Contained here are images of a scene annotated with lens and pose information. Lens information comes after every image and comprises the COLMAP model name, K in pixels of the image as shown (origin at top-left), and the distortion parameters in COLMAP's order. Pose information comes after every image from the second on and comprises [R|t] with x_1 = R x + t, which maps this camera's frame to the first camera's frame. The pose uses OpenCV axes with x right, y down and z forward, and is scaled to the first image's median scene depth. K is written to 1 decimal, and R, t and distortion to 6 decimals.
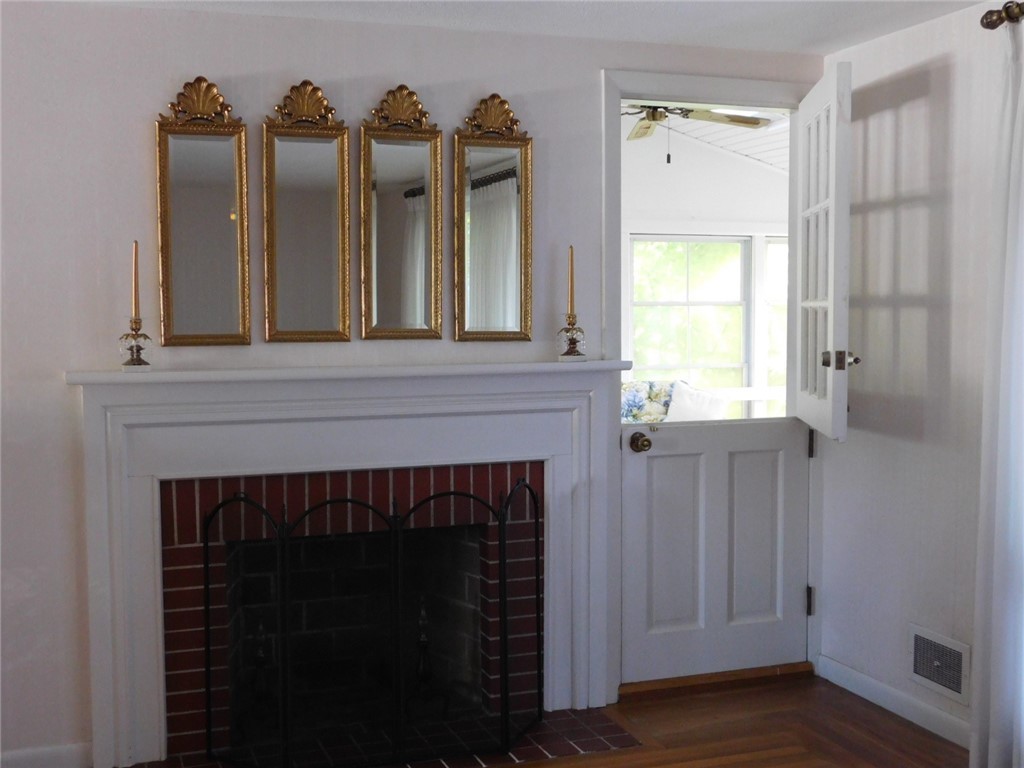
lens RADIAL K [[1217.6, 0, 512.0], [0, 1217.6, 384.0], [0, 0, 1]] dist [-0.010886, -0.001534]
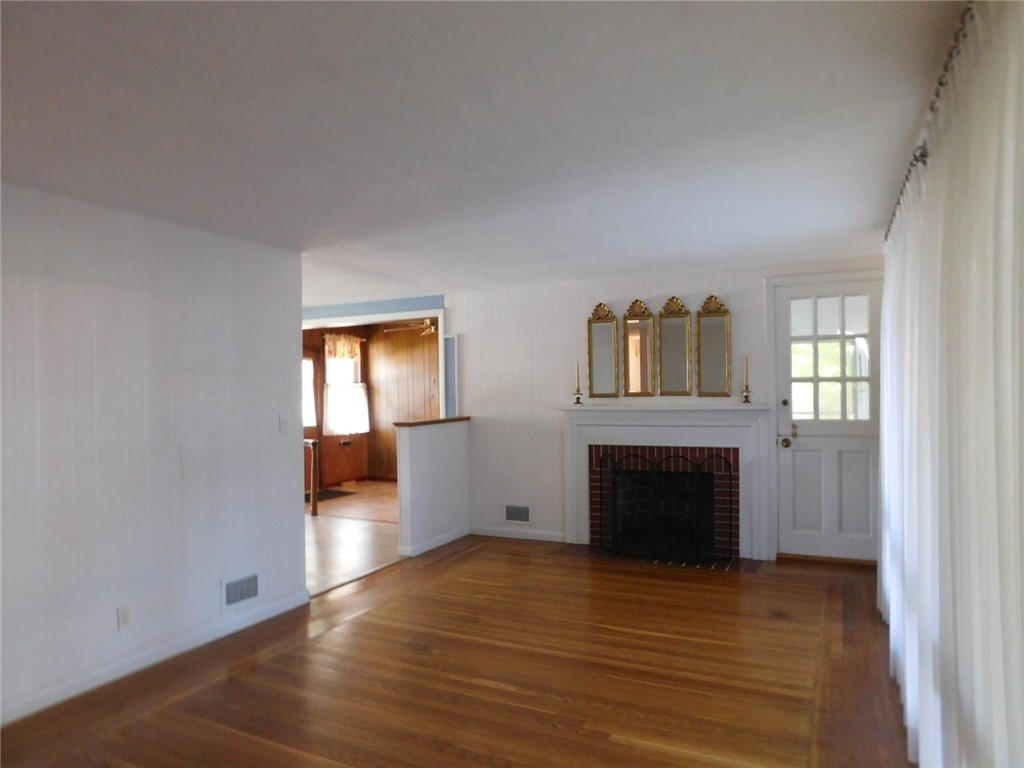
lens RADIAL K [[673.7, 0, 512.0], [0, 673.7, 384.0], [0, 0, 1]] dist [-0.071890, 0.053061]
pose [[0.690667, -0.007846, -0.723130, 0.685855], [-0.032205, 0.998615, -0.041594, 0.008270], [0.722455, 0.052017, 0.689458, -0.208815]]
